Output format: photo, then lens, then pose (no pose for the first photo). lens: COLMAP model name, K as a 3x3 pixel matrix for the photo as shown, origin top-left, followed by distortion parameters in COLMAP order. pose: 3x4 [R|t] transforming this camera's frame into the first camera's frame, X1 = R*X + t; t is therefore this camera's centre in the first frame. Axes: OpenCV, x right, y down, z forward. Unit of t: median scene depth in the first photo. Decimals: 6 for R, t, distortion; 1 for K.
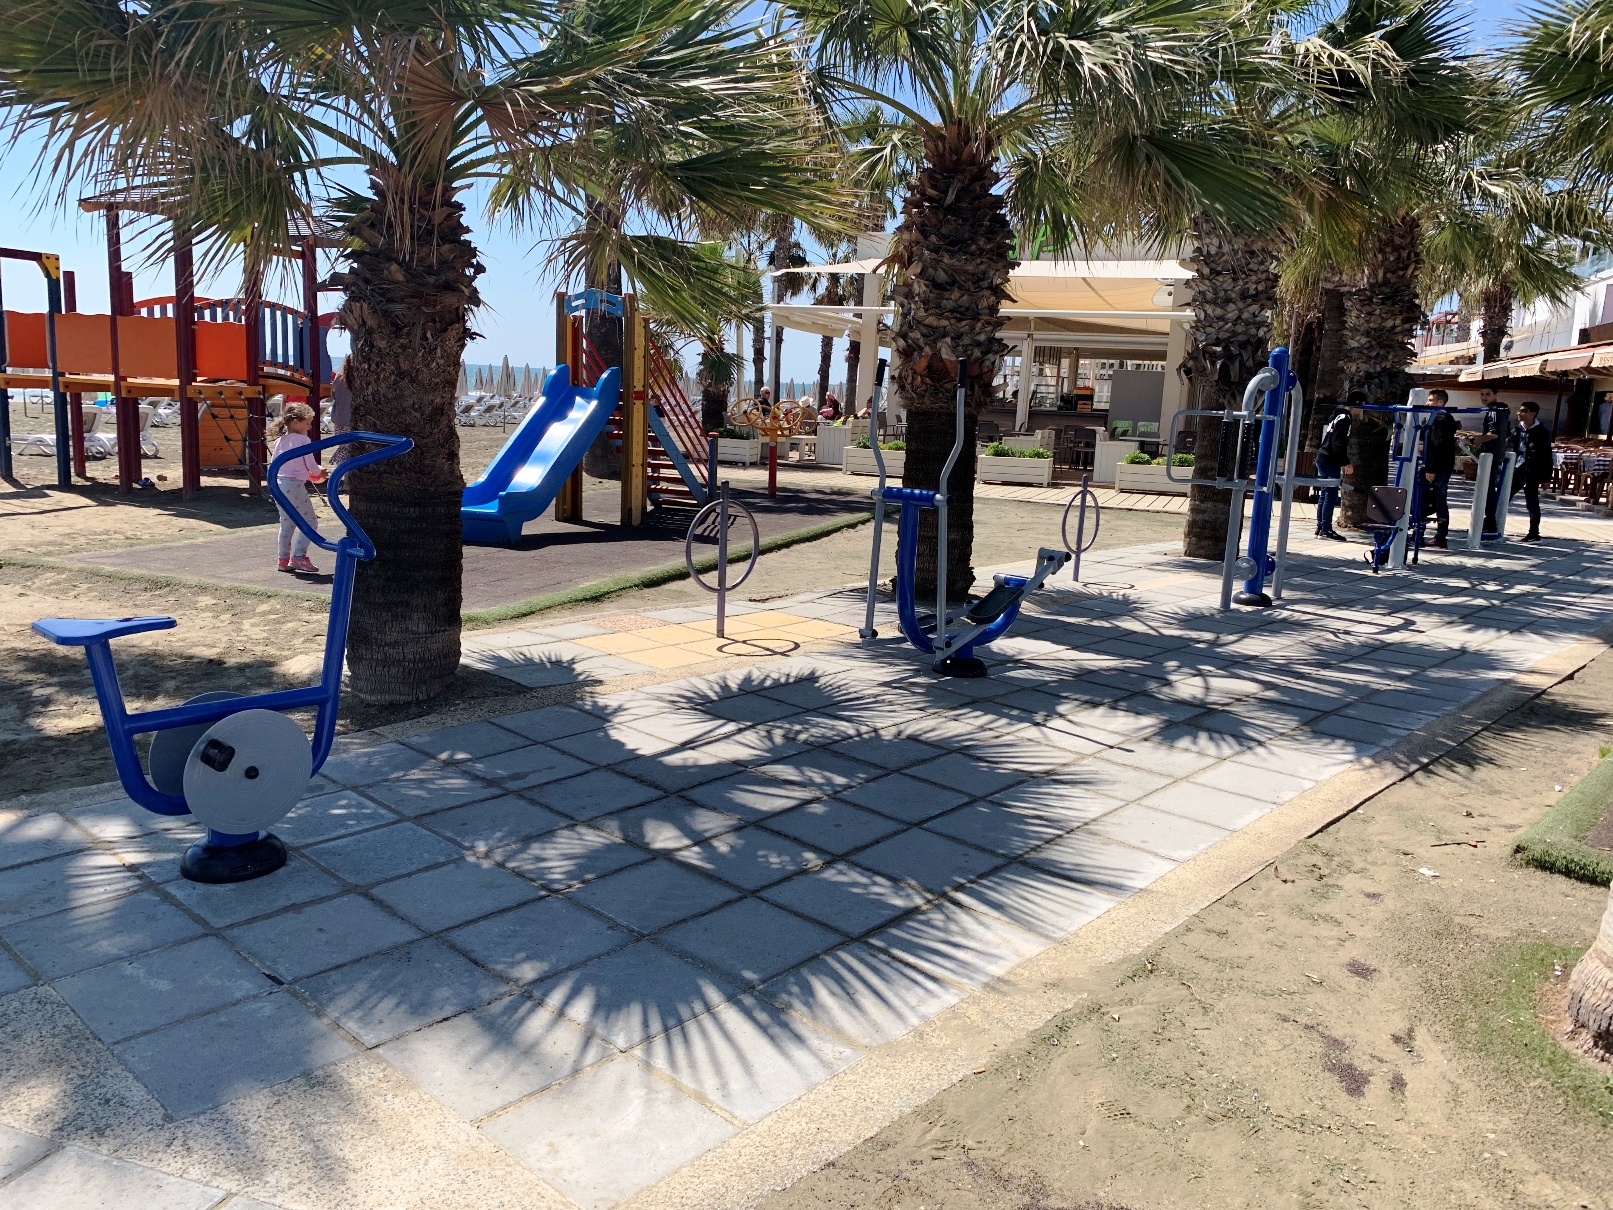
lens RADIAL K [[1227.5, 0, 806.5], [0, 1227.5, 605.0], [0, 0, 1]] dist [0.002472, 0.000757]
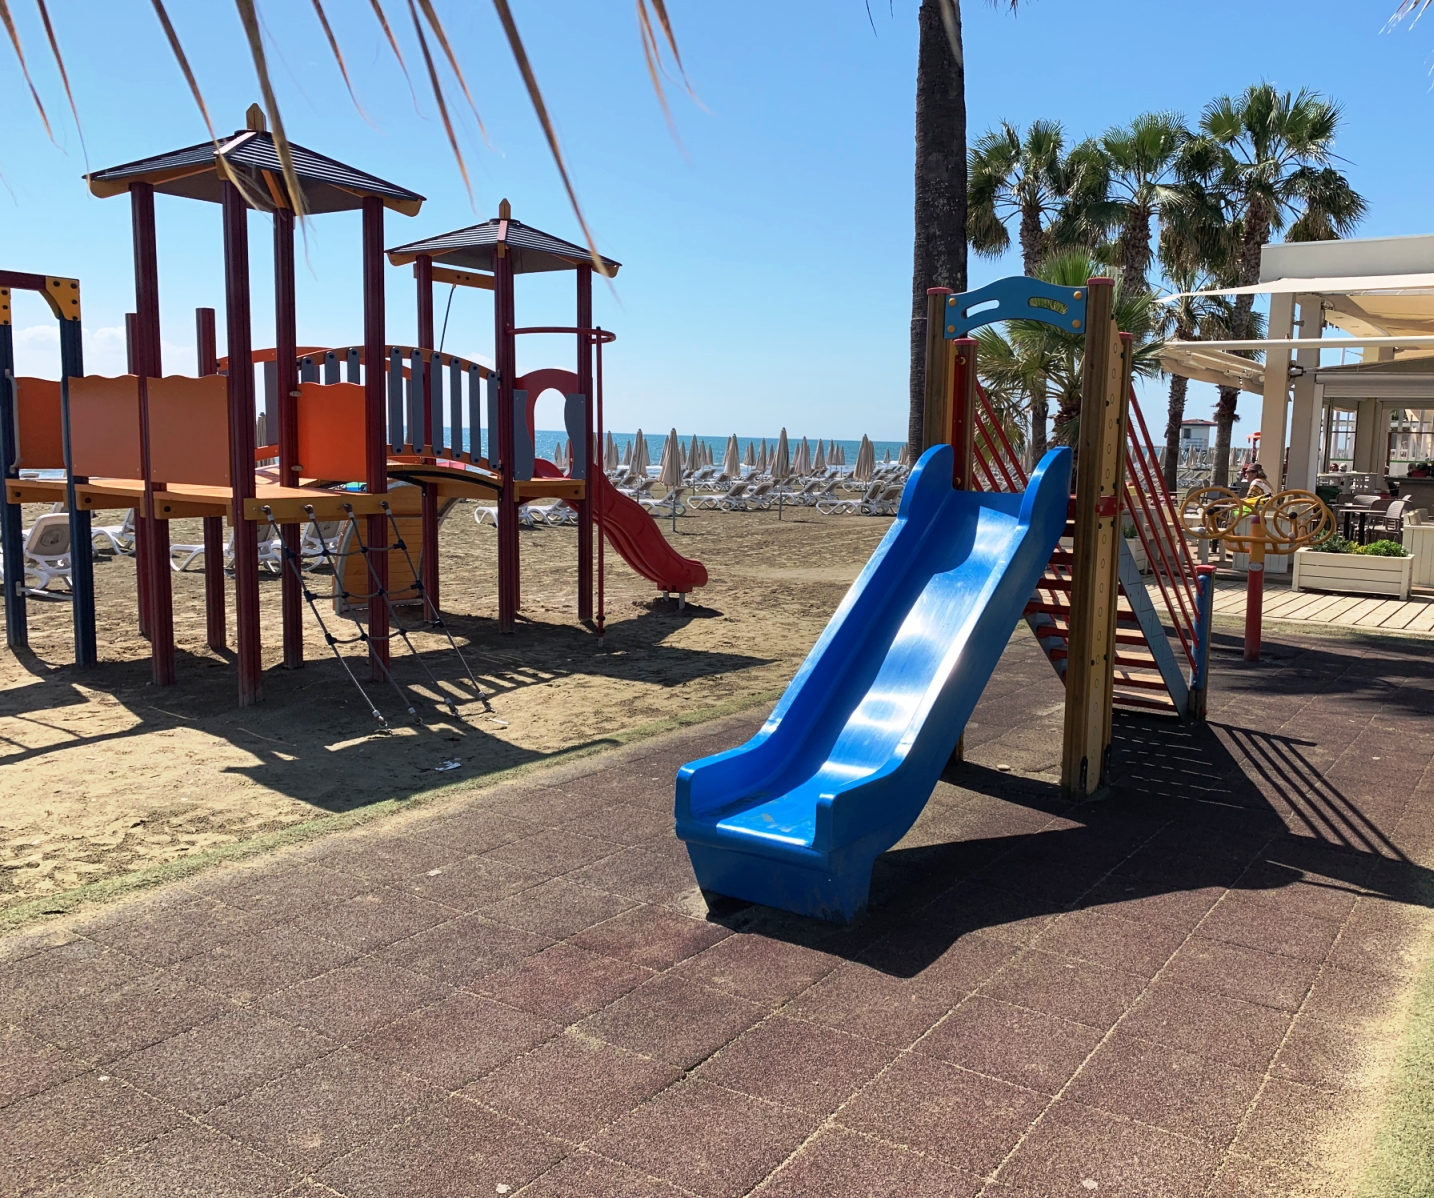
lens RADIAL K [[1235.9, 0, 717.0], [0, 1235.9, 599.0], [0, 0, 1]] dist [0.048953, 0.000047]
pose [[0.960172, 0.010054, -0.279230, -0.149366], [-0.026624, 0.998098, -0.055610, -0.110684], [0.278139, 0.060829, 0.958613, 0.538317]]
